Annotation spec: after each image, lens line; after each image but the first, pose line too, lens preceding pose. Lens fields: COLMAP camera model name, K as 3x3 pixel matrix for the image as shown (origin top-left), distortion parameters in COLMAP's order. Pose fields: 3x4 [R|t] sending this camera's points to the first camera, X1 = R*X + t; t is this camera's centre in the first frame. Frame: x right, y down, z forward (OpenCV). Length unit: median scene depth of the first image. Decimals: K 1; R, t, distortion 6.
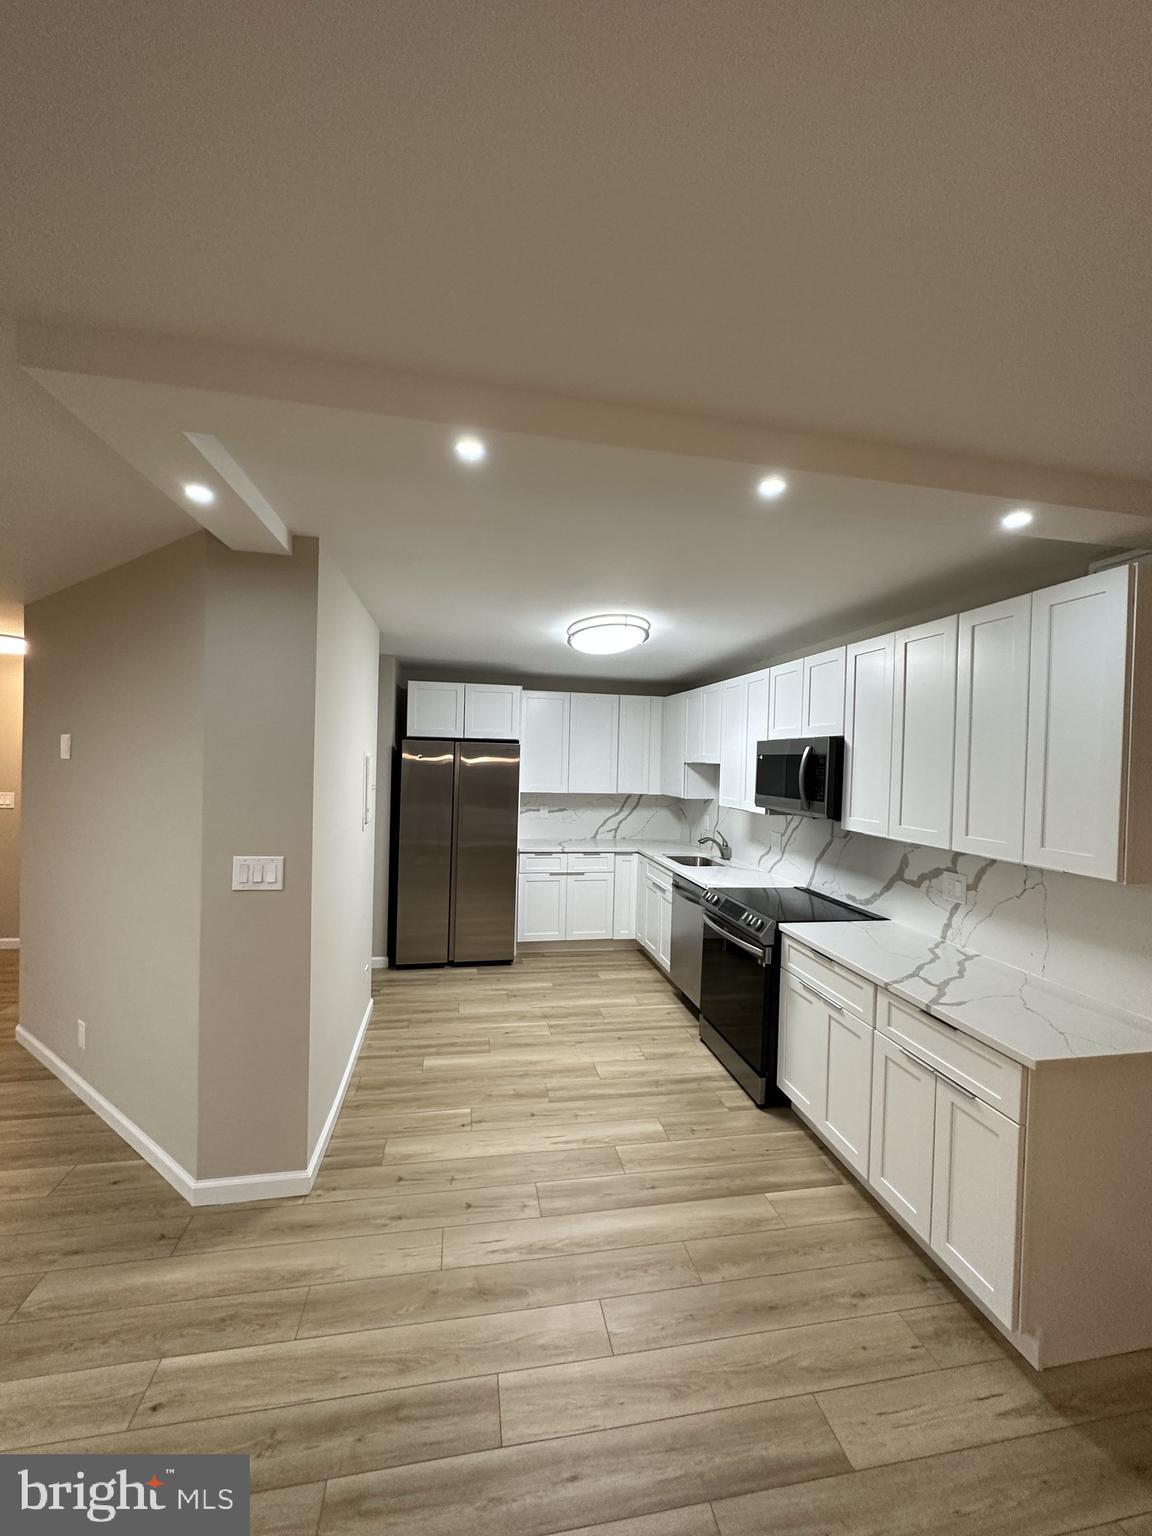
lens RADIAL K [[611.2, 0, 579.3], [0, 611.2, 765.2], [0, 0, 1]] dist [0.001010, 0.000421]
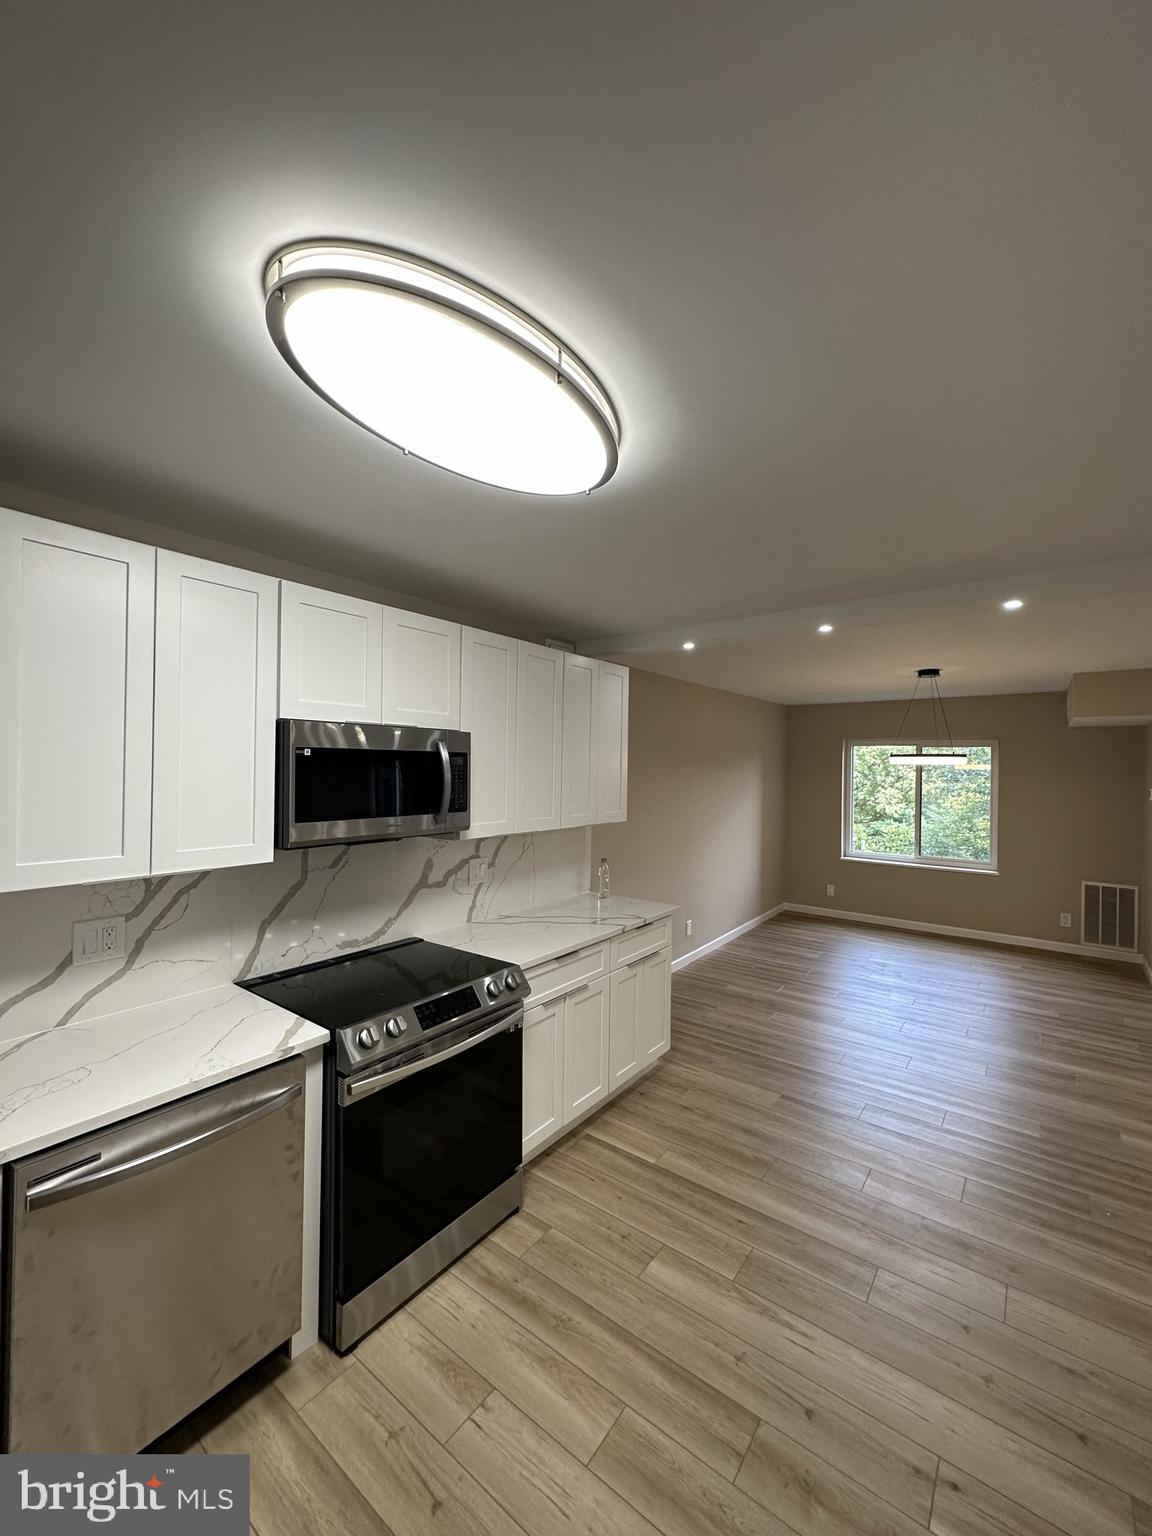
lens RADIAL K [[611.2, 0, 579.3], [0, 611.2, 765.2], [0, 0, 1]] dist [0.001010, 0.000421]
pose [[-0.667223, -0.032784, 0.744137, -0.332109], [-0.023105, 0.999461, 0.023316, -0.025531], [-0.744500, -0.001636, -0.667621, 1.528657]]
